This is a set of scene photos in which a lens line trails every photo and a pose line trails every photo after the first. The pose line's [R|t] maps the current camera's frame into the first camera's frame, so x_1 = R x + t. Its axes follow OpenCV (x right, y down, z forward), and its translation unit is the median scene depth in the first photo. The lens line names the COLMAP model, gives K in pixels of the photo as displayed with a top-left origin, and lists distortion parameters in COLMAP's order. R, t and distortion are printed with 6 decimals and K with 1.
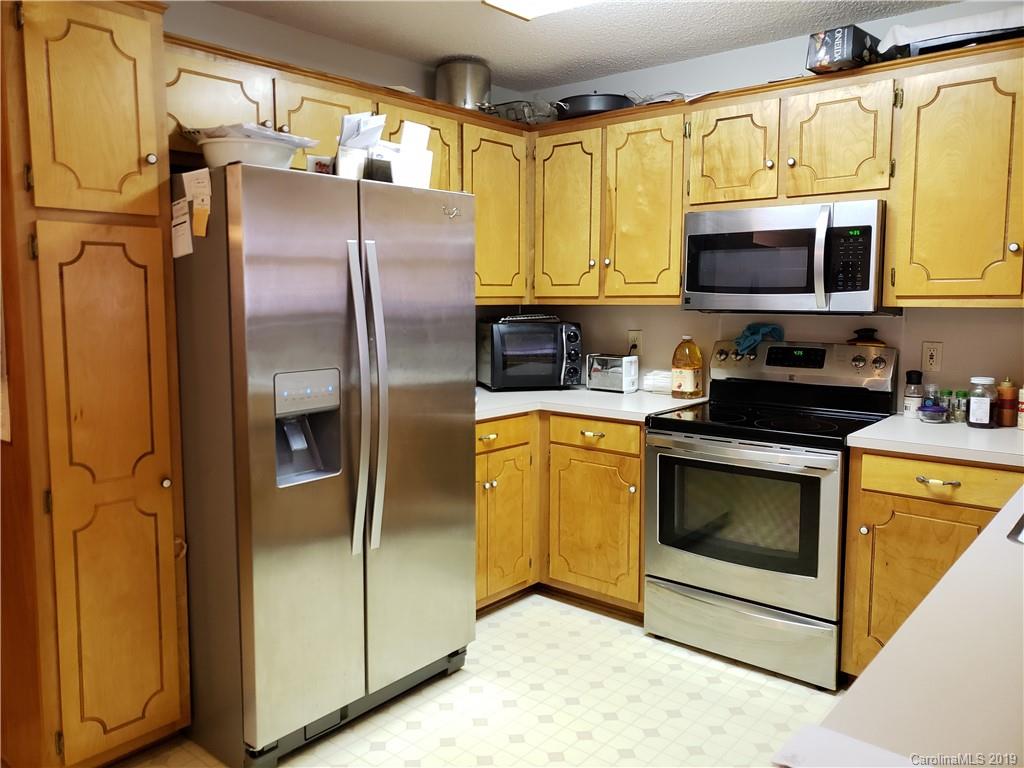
lens RADIAL K [[784.8, 0, 502.4], [0, 784.8, 374.1], [0, 0, 1]] dist [0.015406, 0.002817]
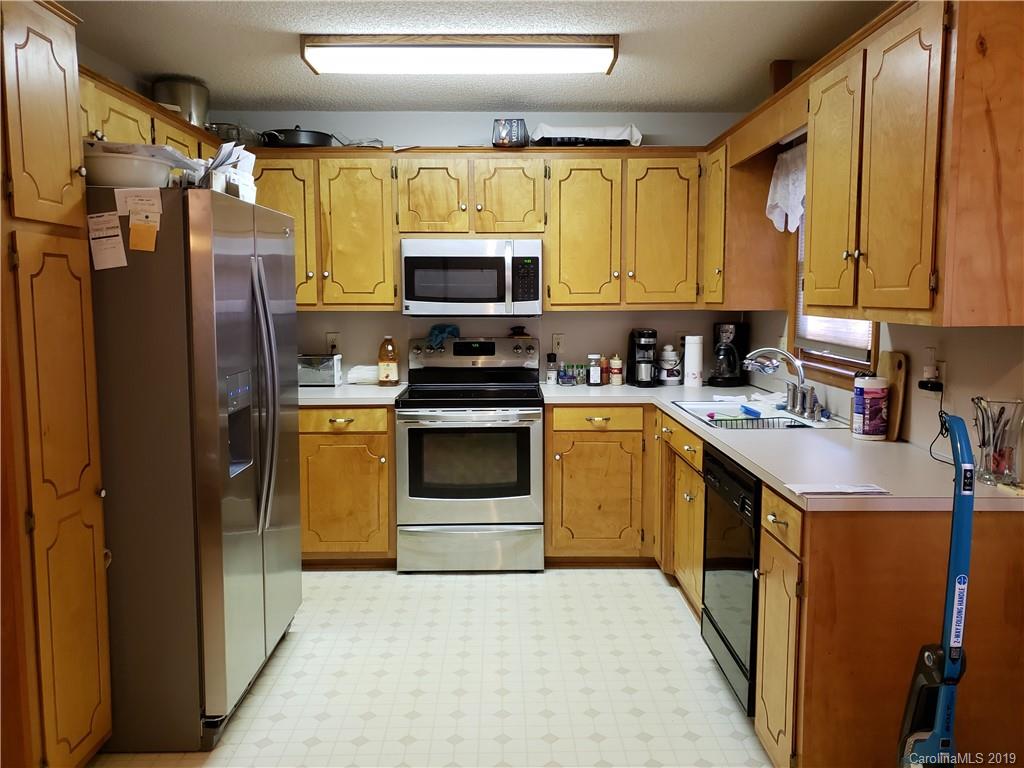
lens RADIAL K [[786.6, 0, 512.0], [0, 786.6, 384.0], [0, 0, 1]] dist [0.105325, -0.122884]
pose [[0.759094, -0.072743, 0.646903, -0.513336], [0.069161, 0.997125, 0.030968, 0.002576], [-0.647296, 0.021233, 0.761943, -0.094457]]
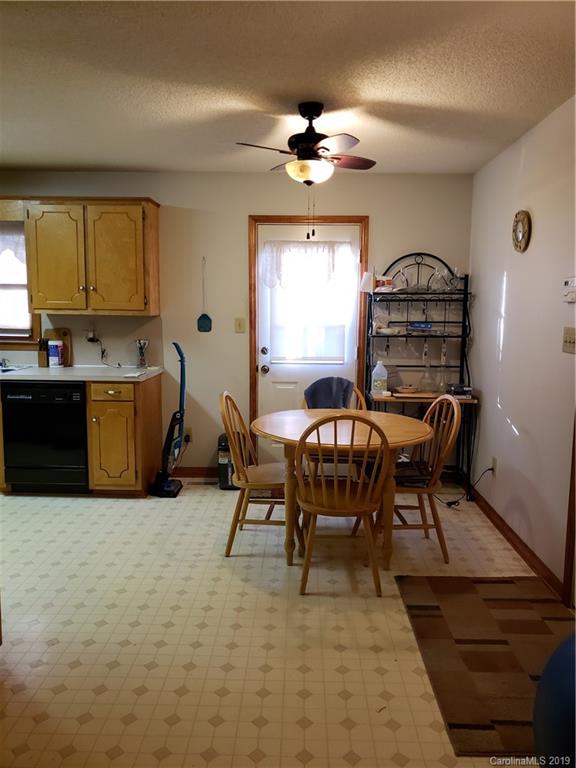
lens RADIAL K [[588.6, 0, 288.0], [0, 588.6, 384.0], [0, 0, 1]] dist [0.015406, 0.002817]
pose [[-0.626070, -0.105416, 0.772609, -1.193689], [0.067245, 0.979830, 0.188180, -0.085857], [-0.776862, 0.169768, -0.606353, 0.824467]]
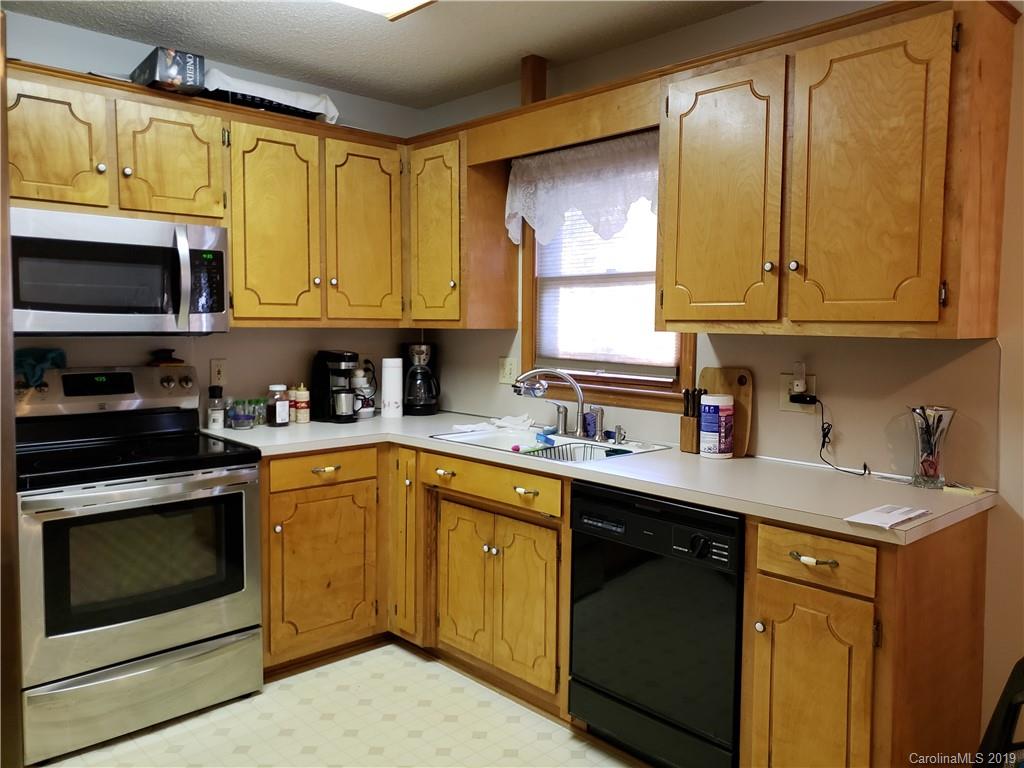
lens RADIAL K [[782.9, 0, 523.9], [0, 782.9, 380.2], [0, 0, 1]] dist [0.005220, 0.003174]
pose [[0.119052, -0.070093, 0.990411, -0.504407], [0.093448, 0.993868, 0.059105, -0.036736], [-0.988481, 0.085515, 0.124872, 0.444104]]
